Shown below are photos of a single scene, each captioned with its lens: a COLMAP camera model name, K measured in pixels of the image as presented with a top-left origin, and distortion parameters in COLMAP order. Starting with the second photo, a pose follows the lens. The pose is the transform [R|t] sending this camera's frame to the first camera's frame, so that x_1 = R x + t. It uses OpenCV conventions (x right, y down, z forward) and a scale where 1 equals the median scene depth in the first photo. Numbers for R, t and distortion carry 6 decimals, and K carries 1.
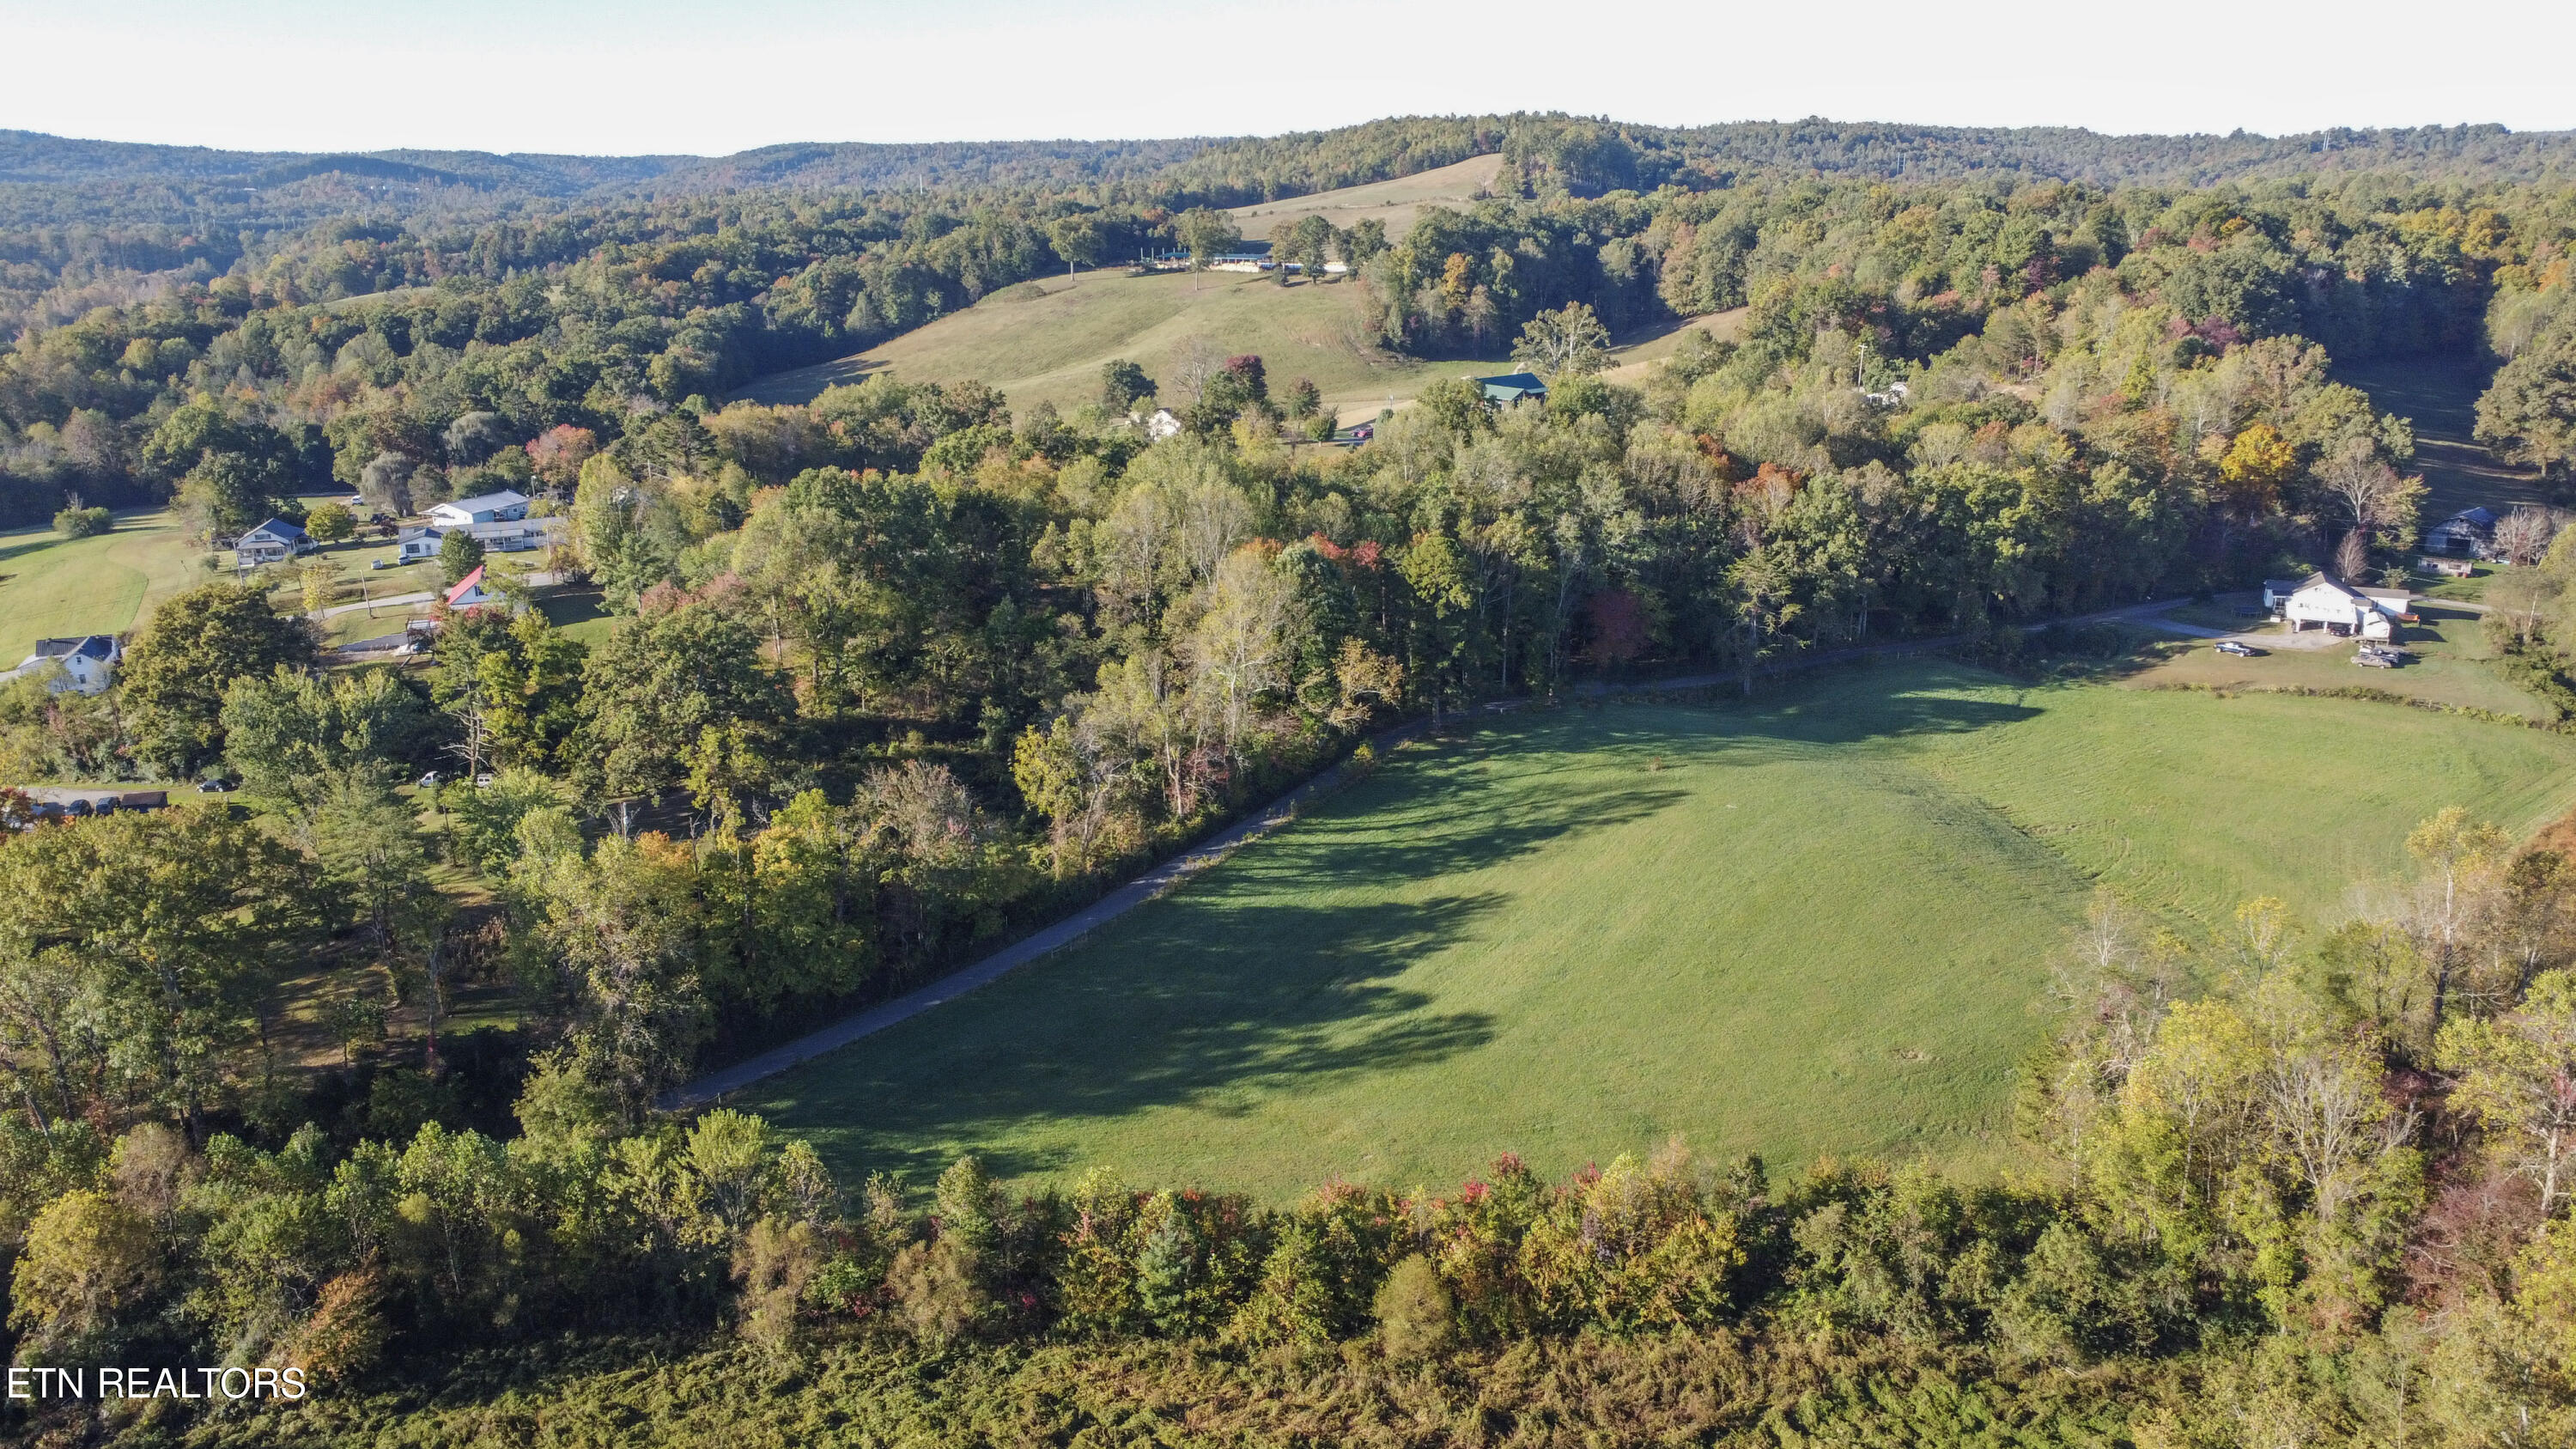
lens RADIAL K [[1909.3, 0, 1288.0], [0, 1909.3, 724.5], [0, 0, 1]] dist [-0.150240, 0.241843]
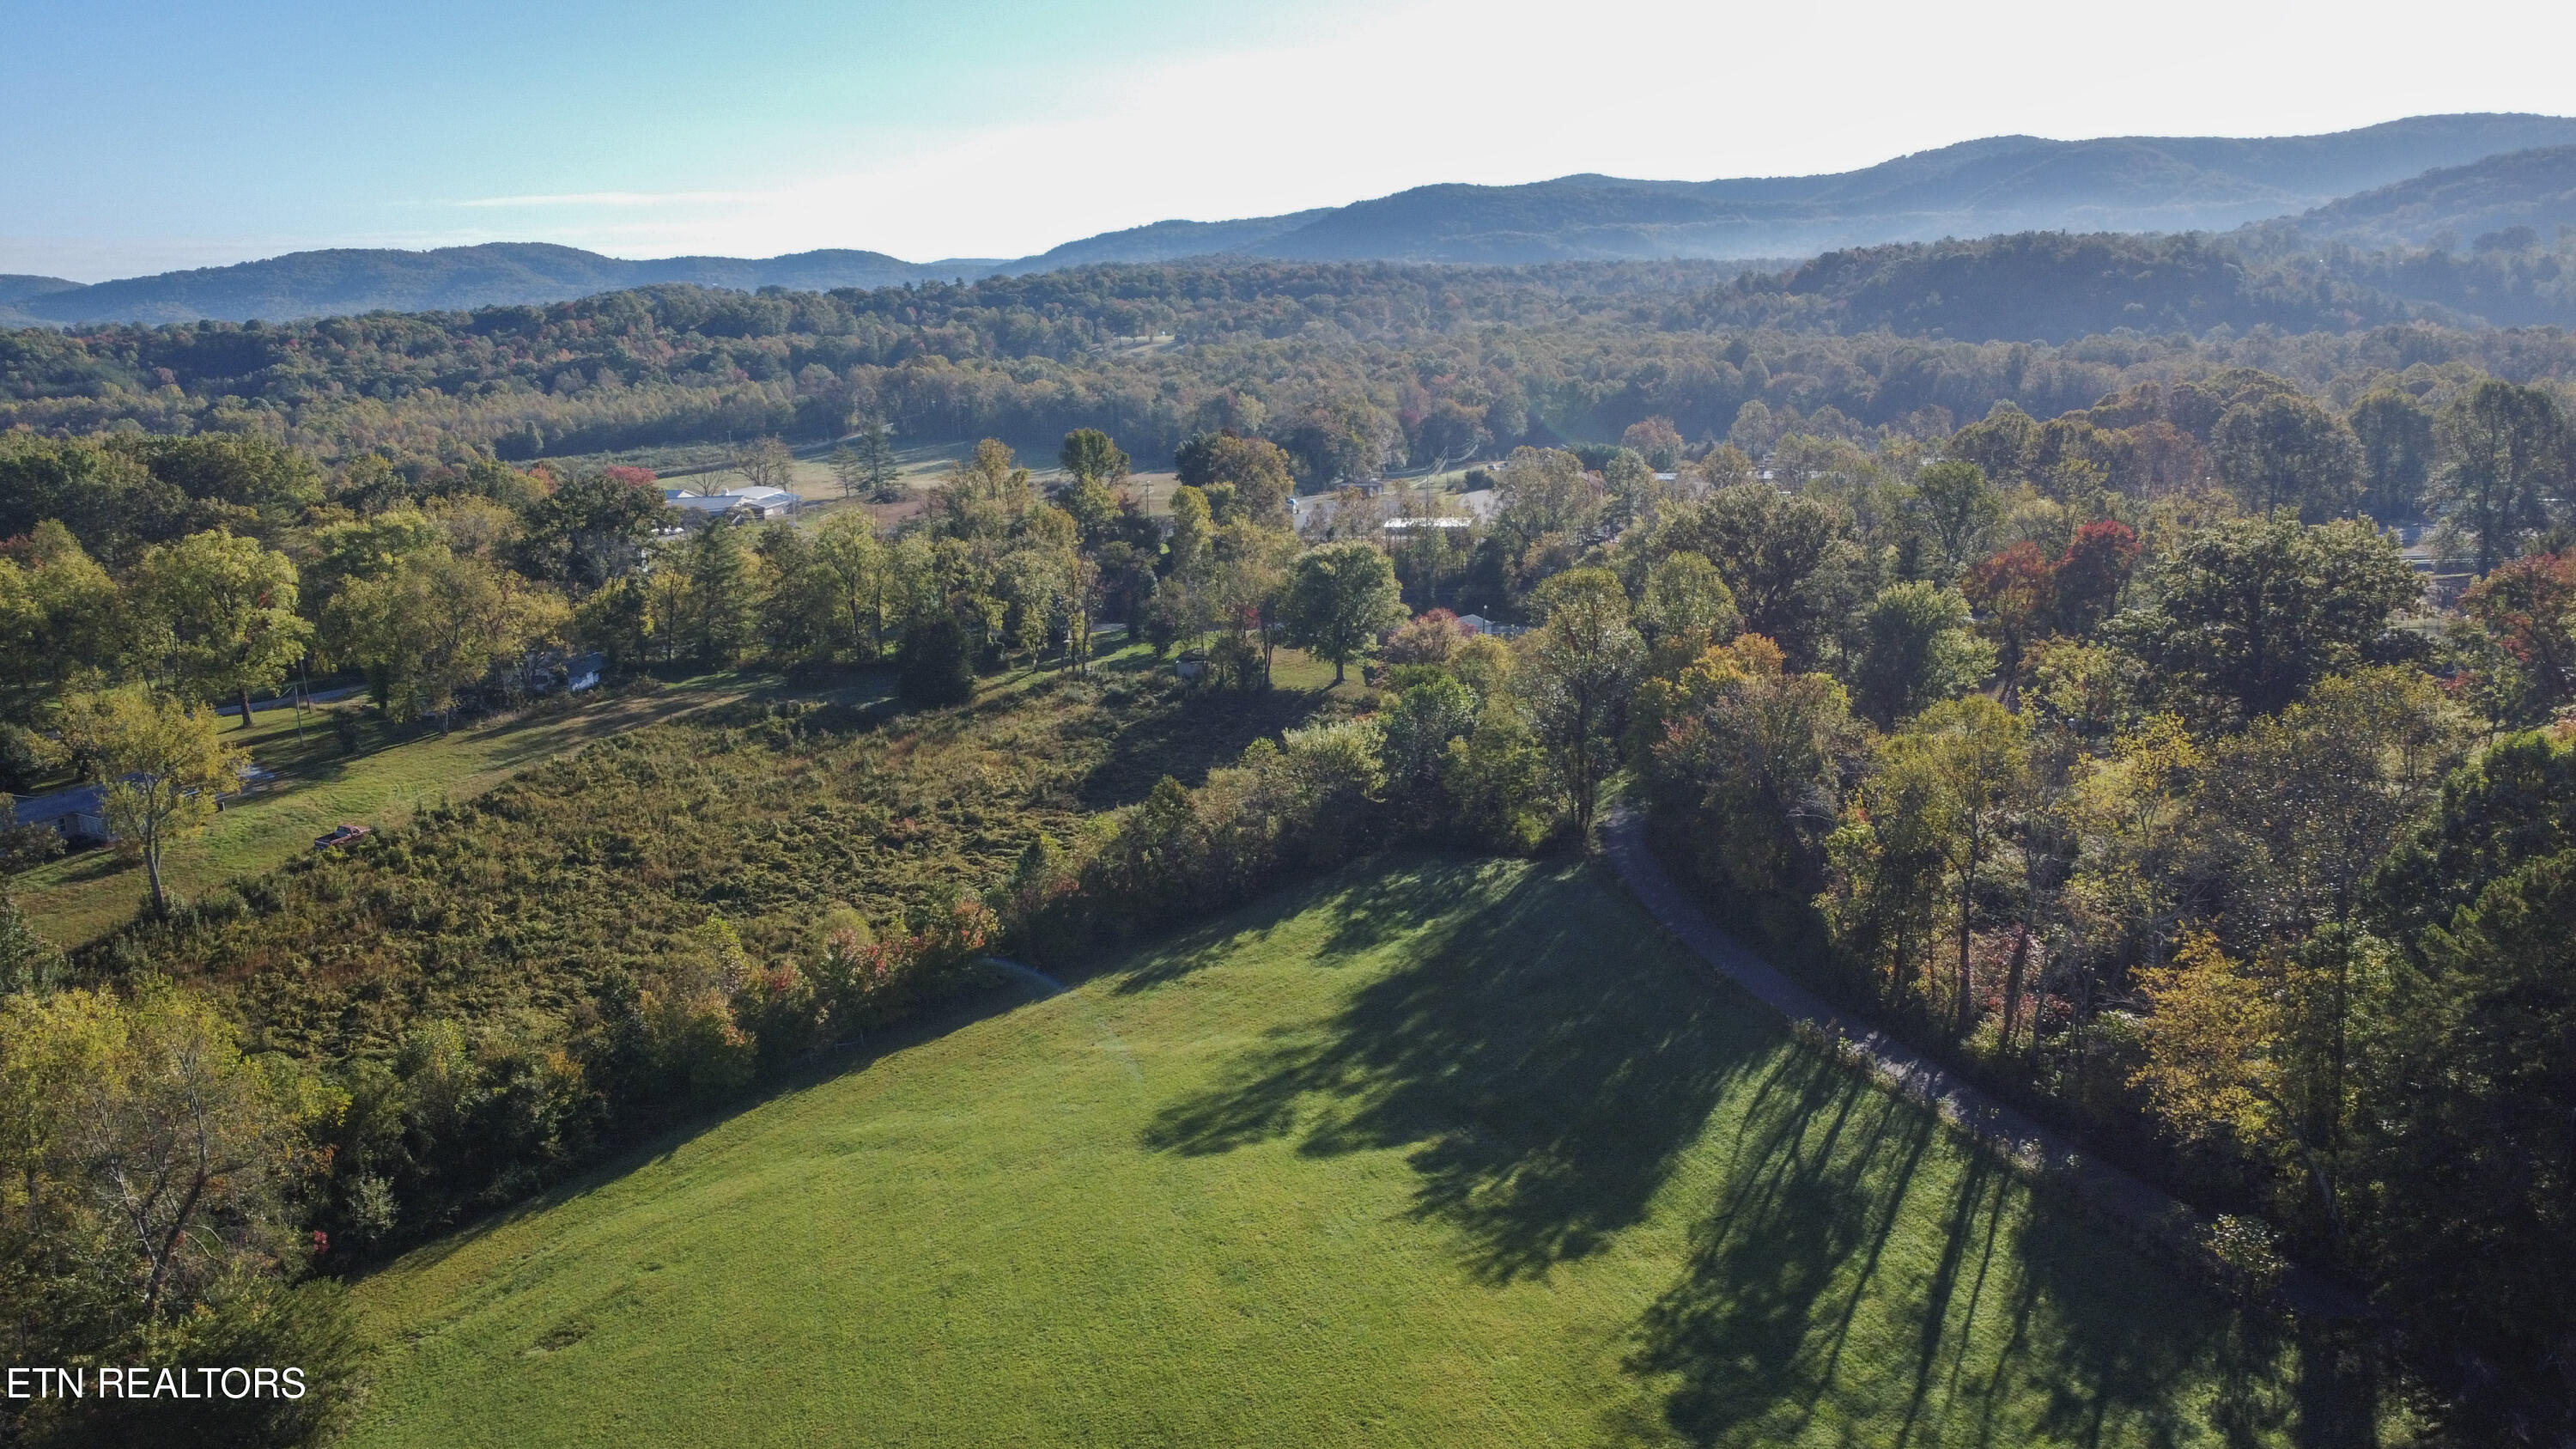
lens RADIAL K [[1909.3, 0, 1288.0], [0, 1909.3, 724.5], [0, 0, 1]] dist [-0.150240, 0.241843]
pose [[-0.648119, 0.218799, -0.729431, 0.272940], [-0.162767, 0.895904, 0.413357, -0.133341], [0.743941, 0.386631, -0.545039, 0.674287]]
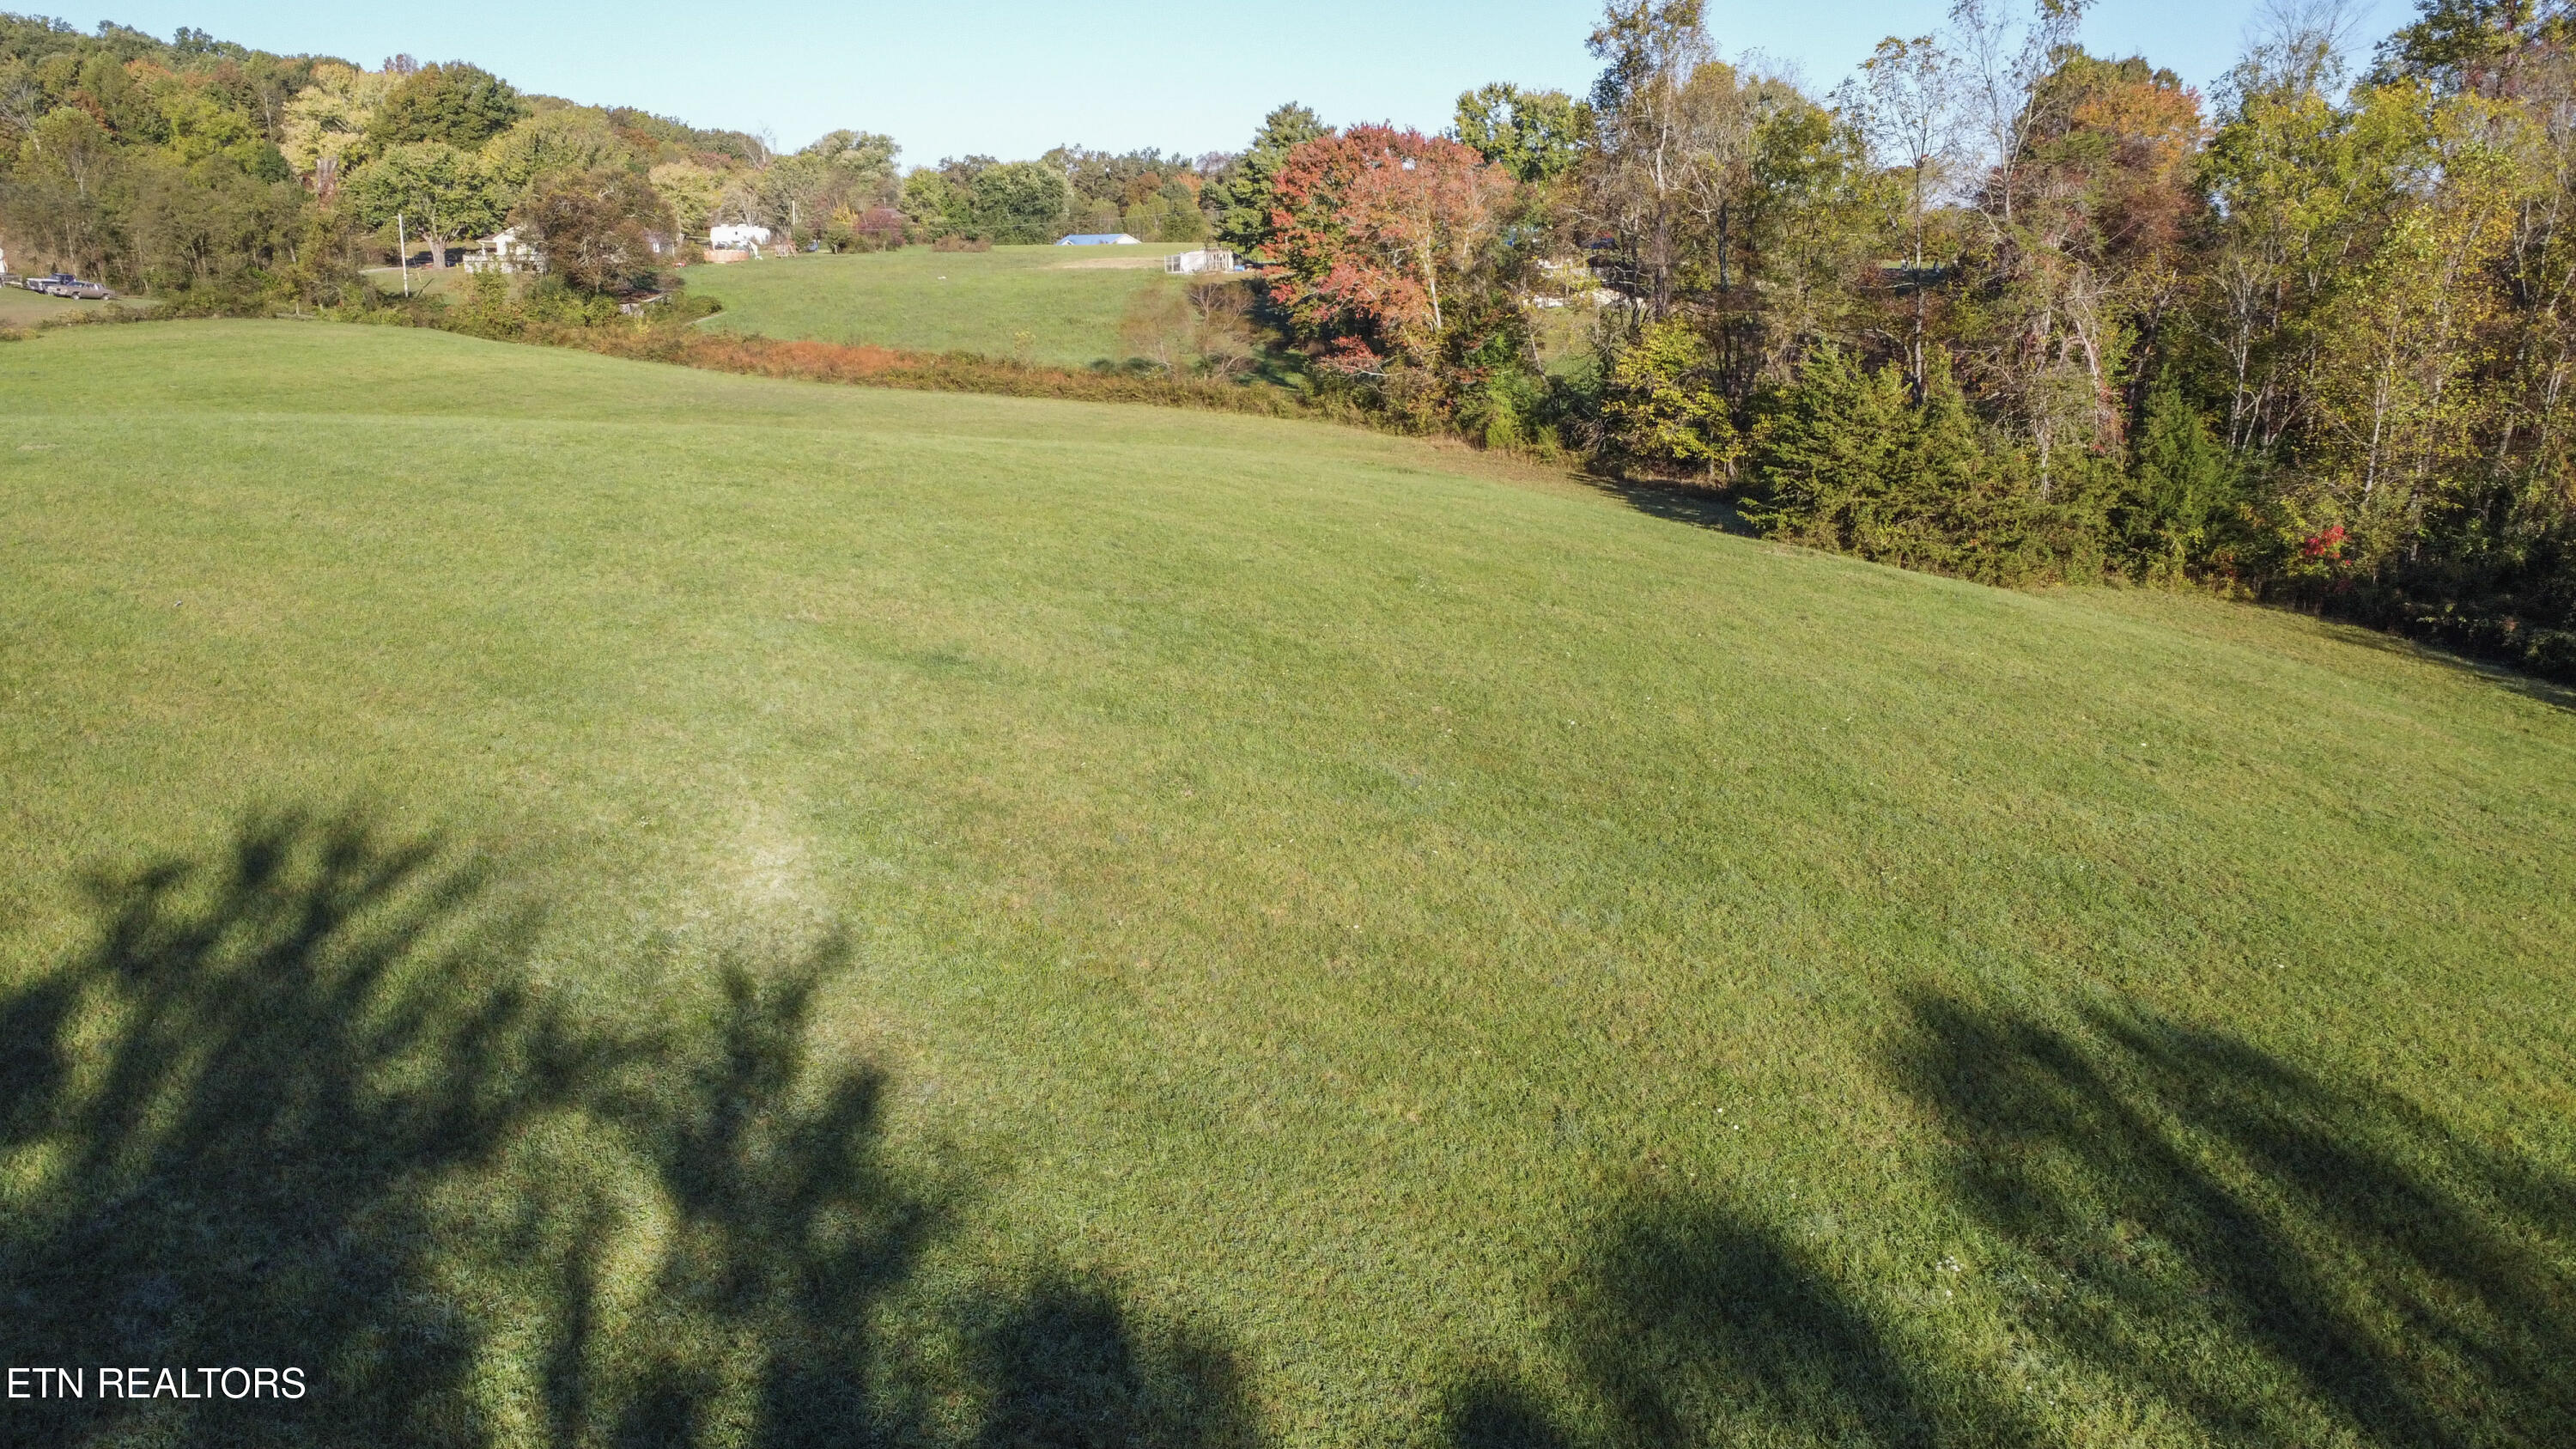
lens RADIAL K [[1909.3, 0, 1288.0], [0, 1909.3, 724.5], [0, 0, 1]] dist [-0.150240, 0.241843]
pose [[-0.067044, -0.234277, 0.969855, -0.021225], [0.283694, 0.927446, 0.243644, 0.039496], [-0.956568, 0.291477, 0.004283, 0.528841]]
